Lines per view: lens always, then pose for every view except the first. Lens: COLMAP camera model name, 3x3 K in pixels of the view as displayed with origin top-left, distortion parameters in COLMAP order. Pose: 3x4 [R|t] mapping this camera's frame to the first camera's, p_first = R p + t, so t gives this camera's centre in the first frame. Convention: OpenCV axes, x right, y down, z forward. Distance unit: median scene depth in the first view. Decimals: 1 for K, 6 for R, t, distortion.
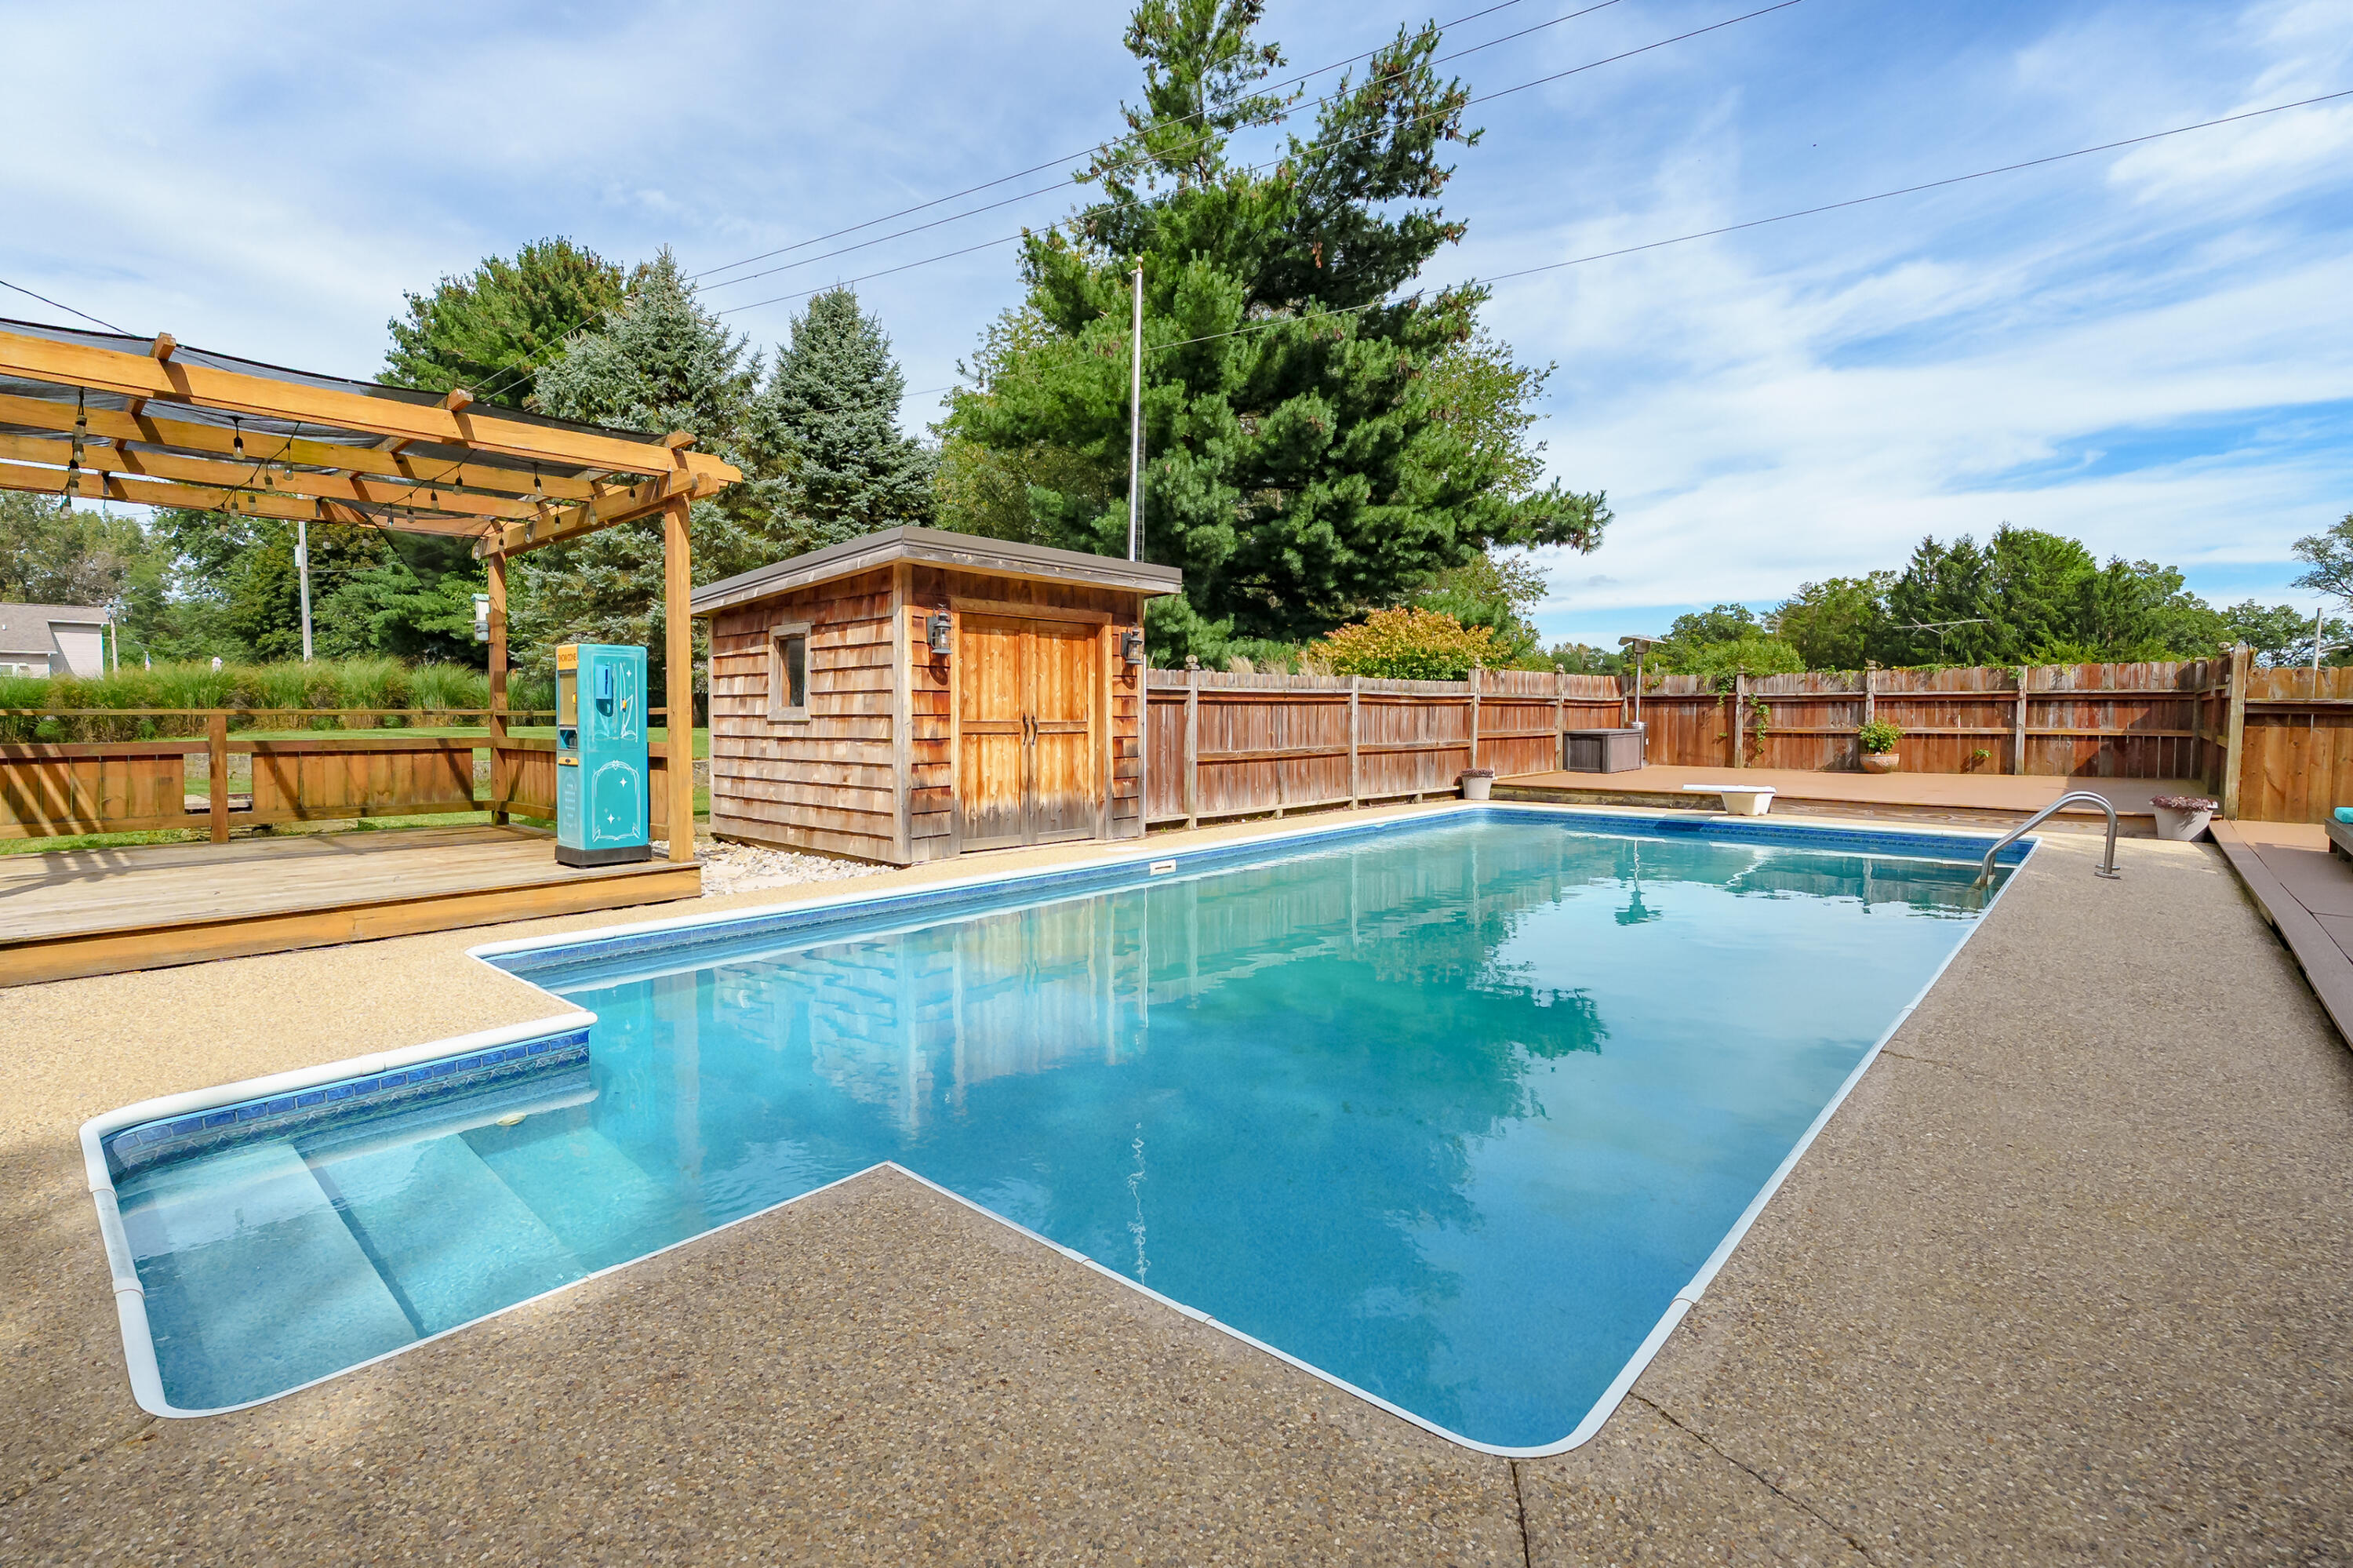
lens RADIAL K [[1067.4, 0, 1178.0], [0, 1067.4, 743.4], [0, 0, 1]] dist [-0.001493, 0.000447]
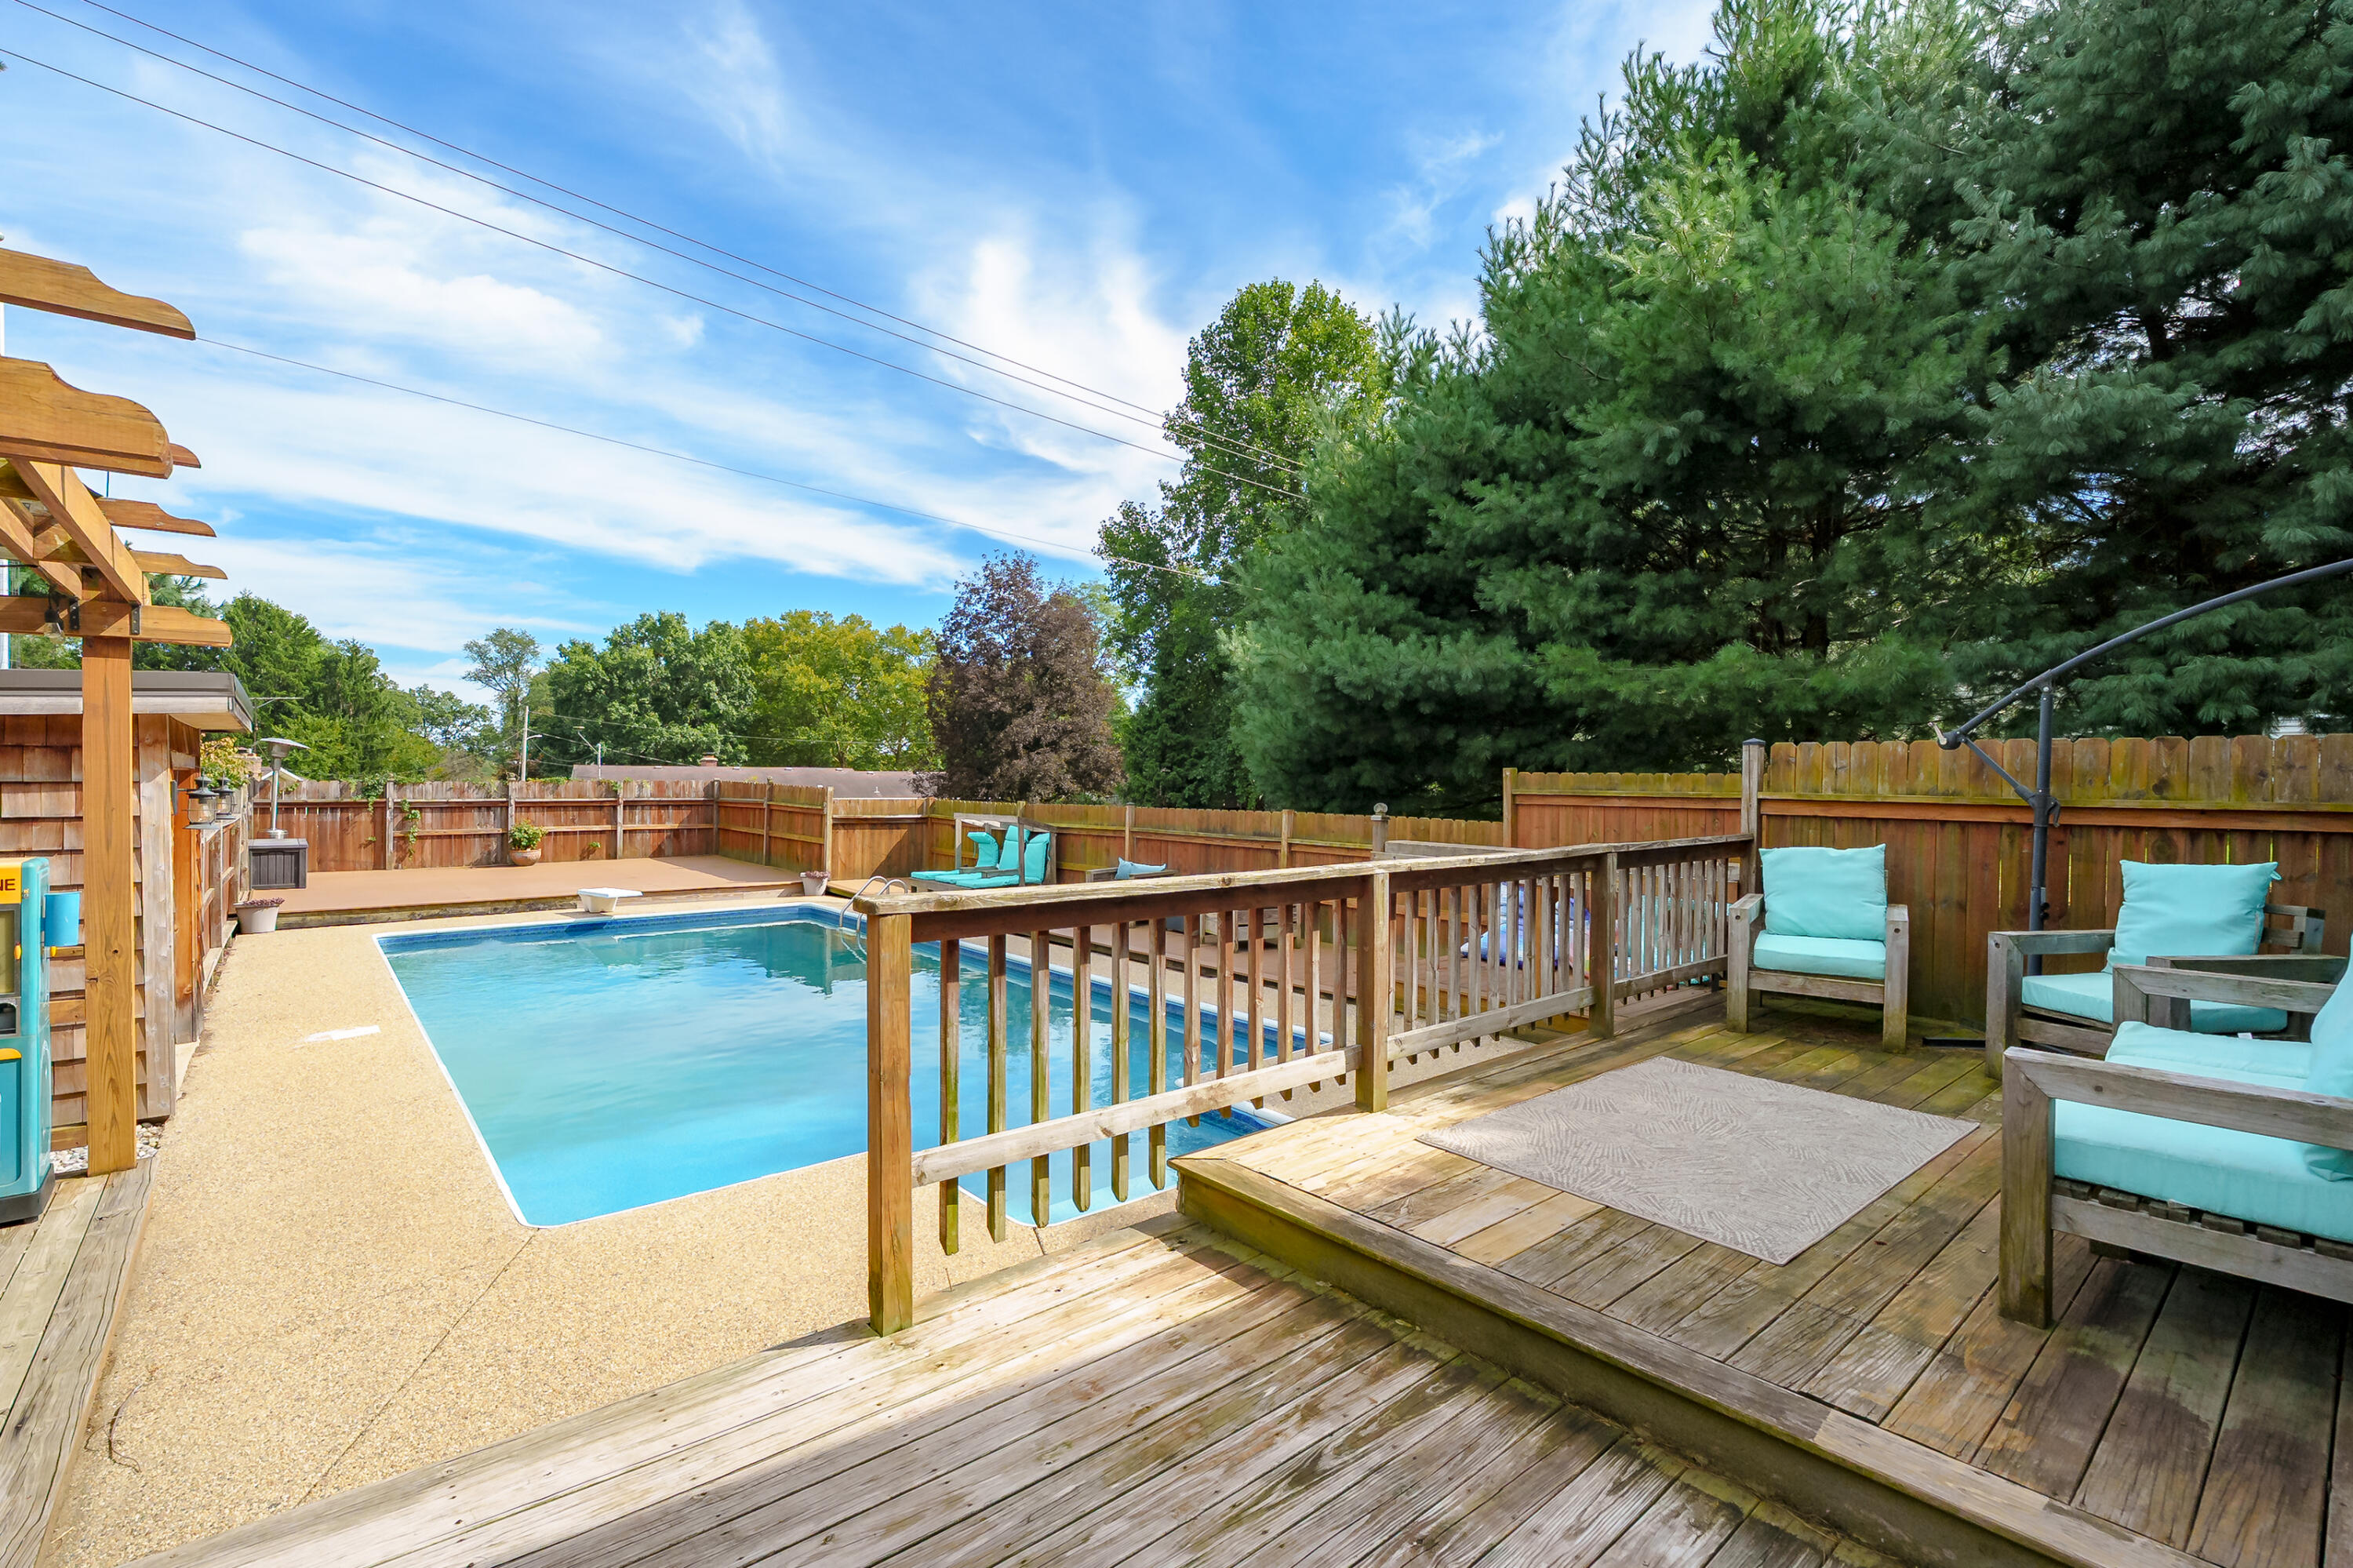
lens RADIAL K [[1039.4, 0, 1153.1], [0, 1039.4, 783.5], [0, 0, 1]] dist [-0.003070, 0.000490]
pose [[0.153357, -0.003930, 0.988163, -0.386099], [0.023530, 0.999723, 0.000324, -0.046275], [-0.987891, 0.023202, 0.153407, 0.090808]]
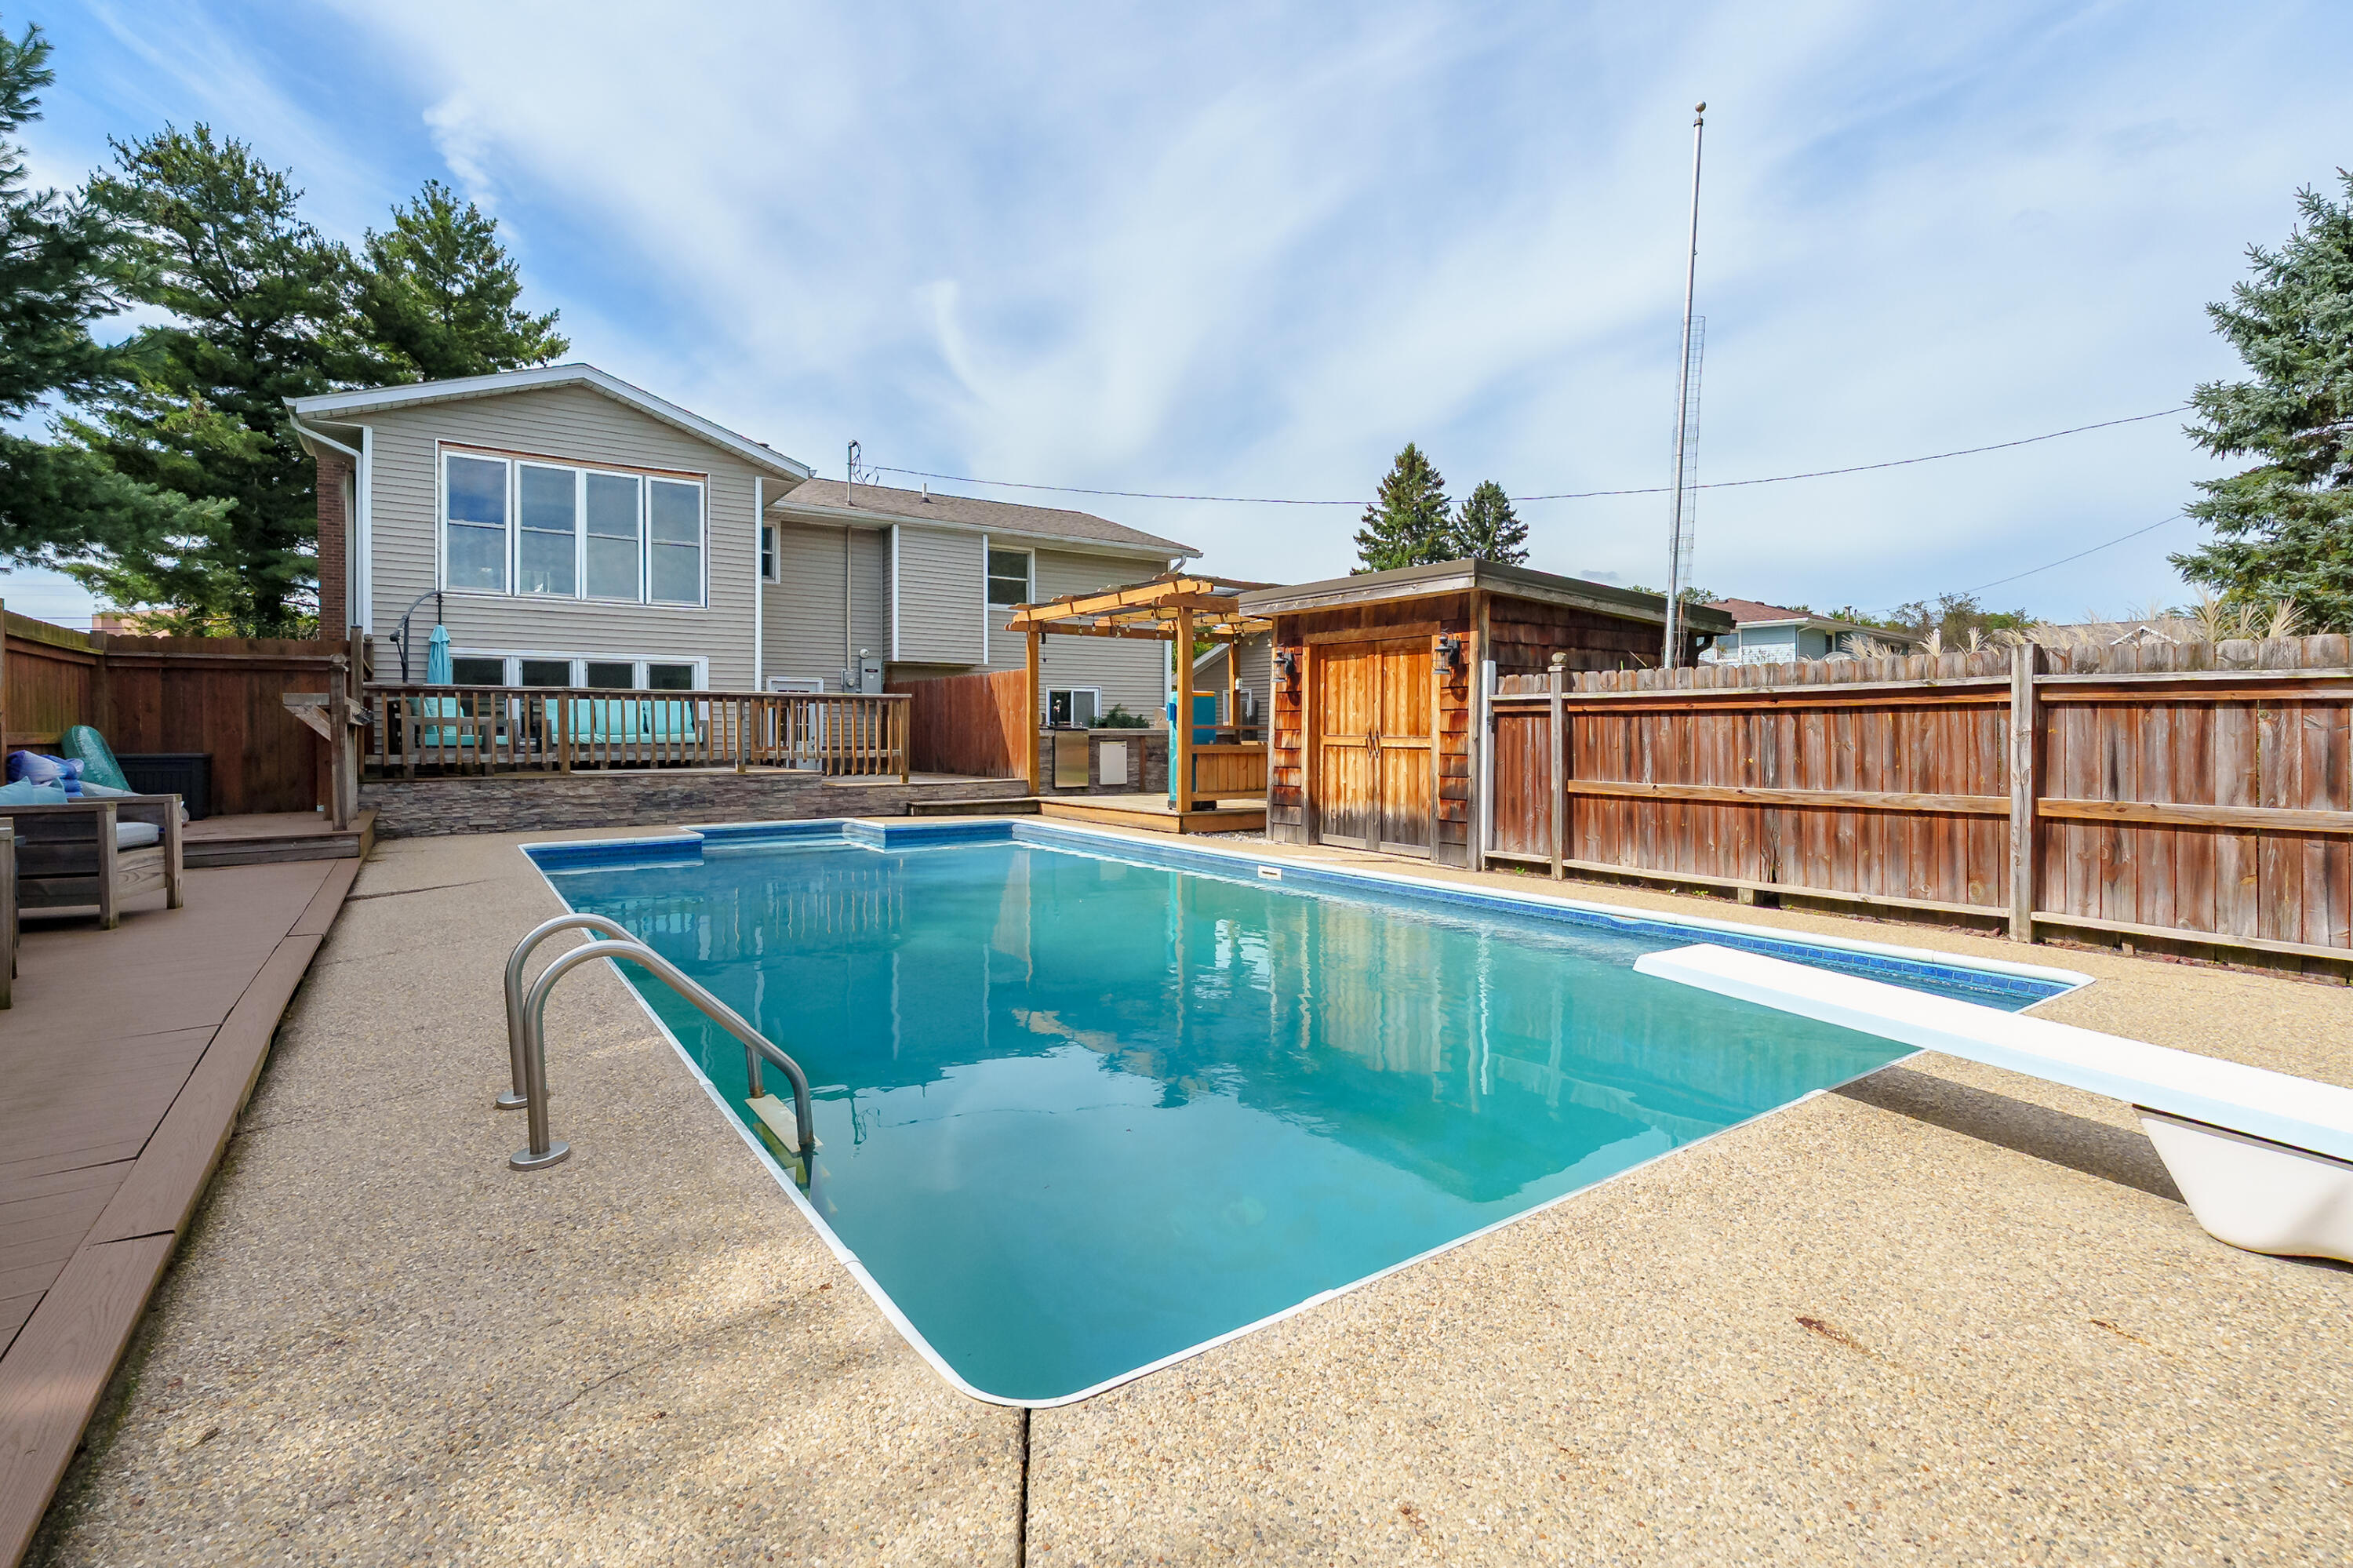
lens RADIAL K [[1067.4, 0, 1178.0], [0, 1067.4, 743.4], [0, 0, 1]] dist [-0.001493, 0.000447]
pose [[-0.230589, 0.013963, -0.972951, 0.518215], [-0.028409, 0.999374, 0.021075, -0.016287], [0.972637, 0.032501, -0.230048, 0.573100]]
